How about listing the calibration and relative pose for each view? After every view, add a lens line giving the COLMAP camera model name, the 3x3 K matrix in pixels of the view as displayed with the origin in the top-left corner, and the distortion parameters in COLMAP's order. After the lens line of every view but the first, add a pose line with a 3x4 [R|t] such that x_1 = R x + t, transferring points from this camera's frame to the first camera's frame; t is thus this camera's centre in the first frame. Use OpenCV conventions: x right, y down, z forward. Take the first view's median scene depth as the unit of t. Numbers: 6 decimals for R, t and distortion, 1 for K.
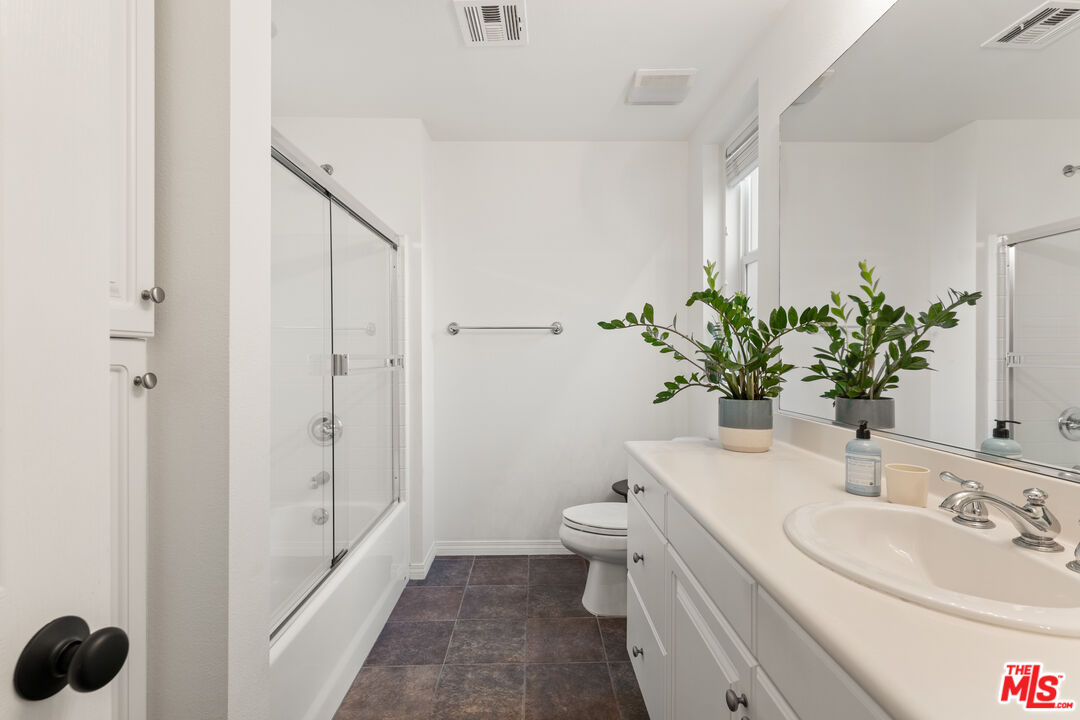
lens RADIAL K [[494.5, 0, 537.9], [0, 494.5, 358.3], [0, 0, 1]] dist [0.006380, -0.002461]
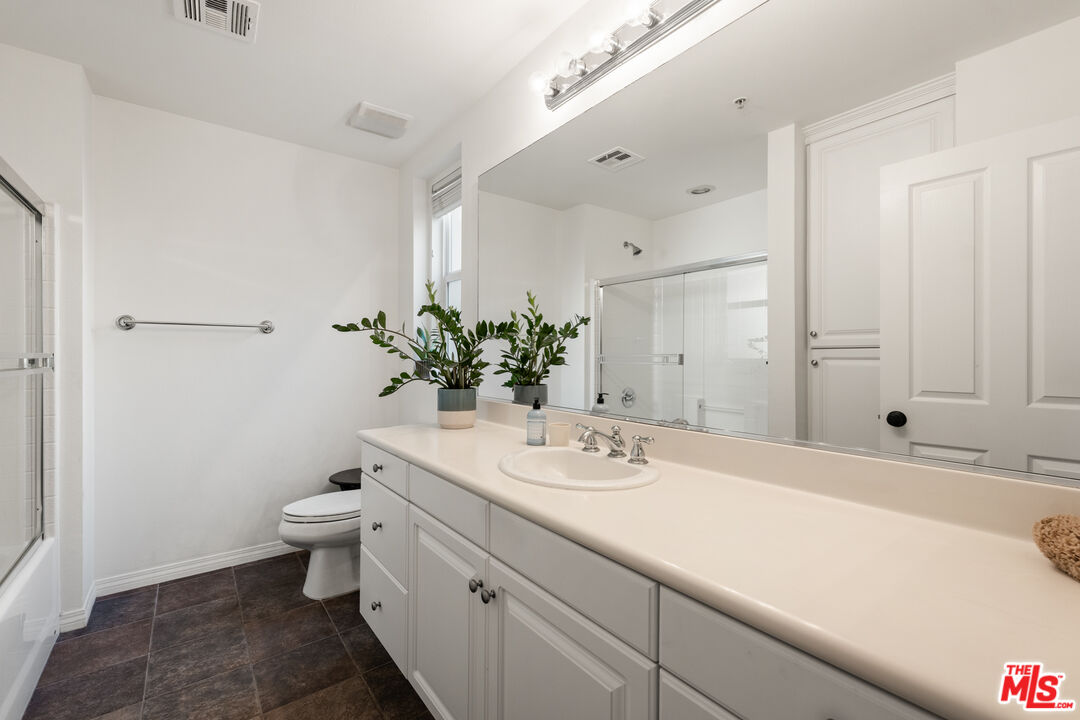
lens RADIAL K [[494.5, 0, 541.2], [0, 494.5, 358.2], [0, 0, 1]] dist [0.006380, -0.002461]
pose [[0.794077, 0.000641, 0.607817, -0.169261], [0.000209, 0.999999, -0.001327, 0.002874], [-0.607818, 0.001181, 0.794076, -0.148017]]
